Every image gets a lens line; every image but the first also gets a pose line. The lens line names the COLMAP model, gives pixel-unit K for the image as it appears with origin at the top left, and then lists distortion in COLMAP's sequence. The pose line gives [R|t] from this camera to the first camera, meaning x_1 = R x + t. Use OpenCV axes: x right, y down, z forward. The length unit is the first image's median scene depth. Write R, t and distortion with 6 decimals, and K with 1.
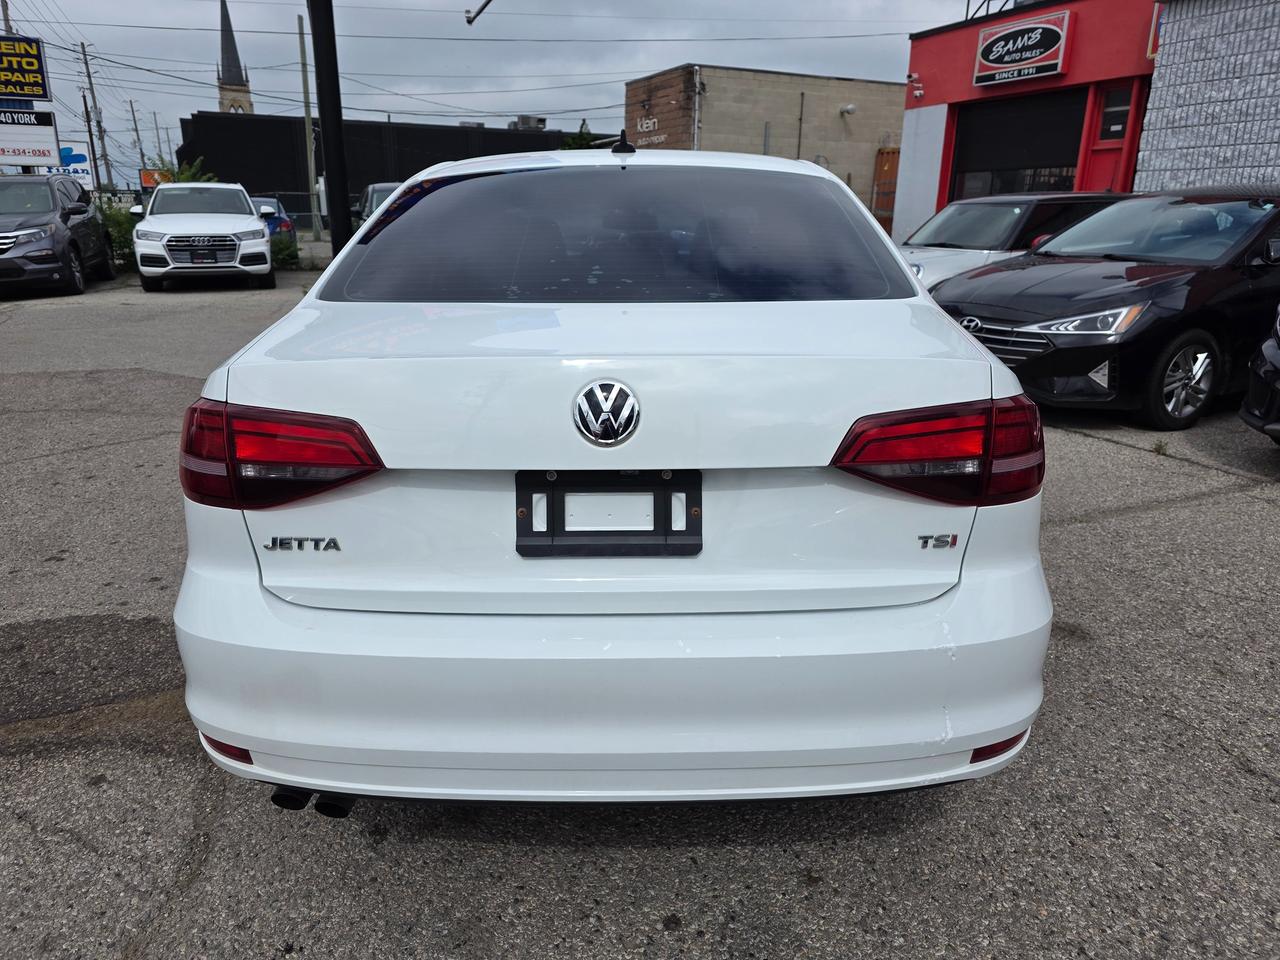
lens RADIAL K [[865.3, 0, 632.8], [0, 865.3, 485.9], [0, 0, 1]] dist [0.045971, -0.045492]
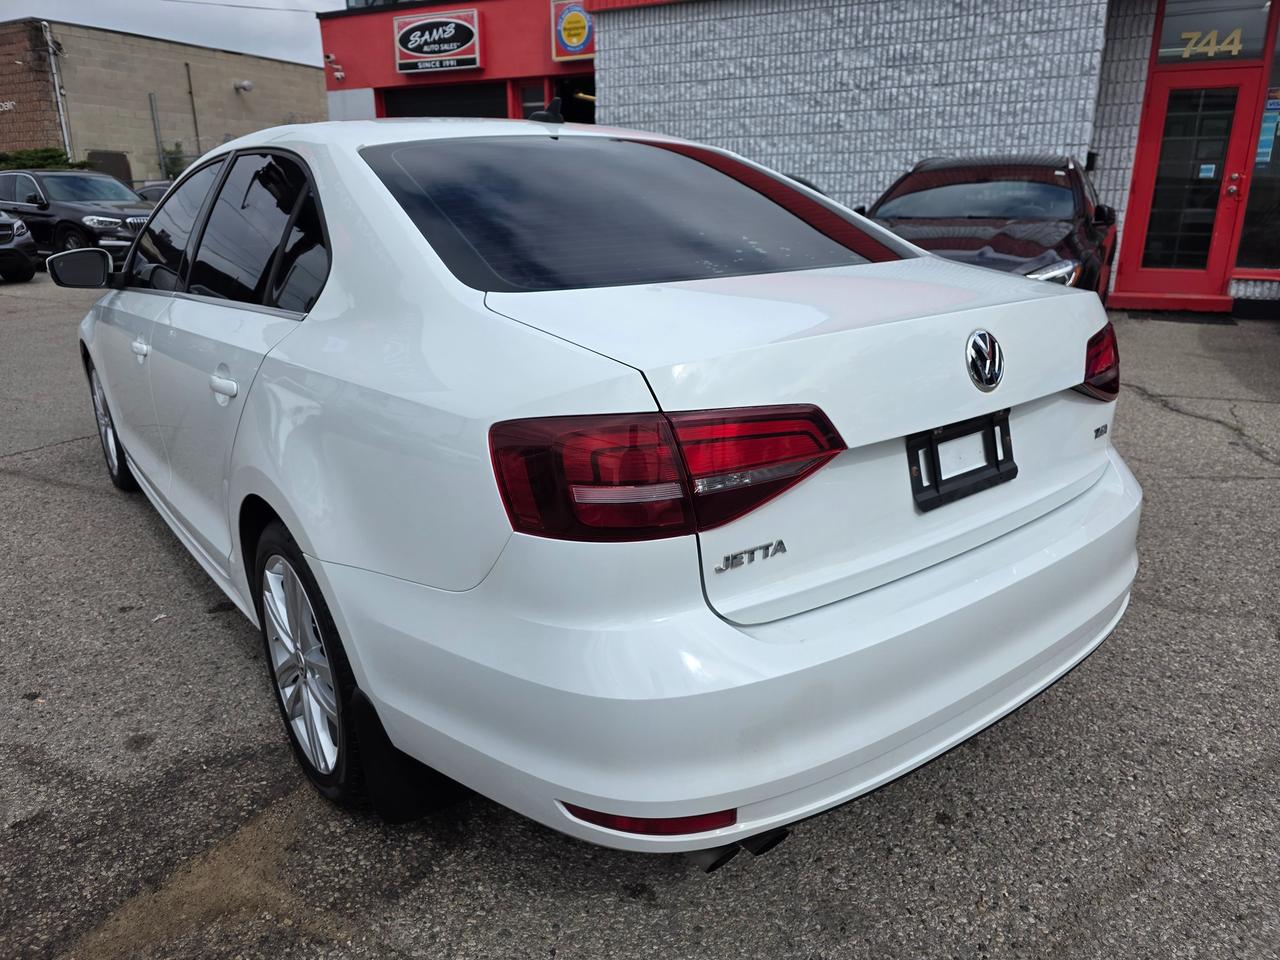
lens RADIAL K [[865.3, 0, 644.3], [0, 865.3, 483.1], [0, 0, 1]] dist [0.045971, -0.045492]
pose [[0.781242, -0.200115, 0.591283, -0.160179], [0.193097, 0.978236, 0.075944, -0.015294], [-0.593612, 0.054845, 0.802881, 0.059169]]
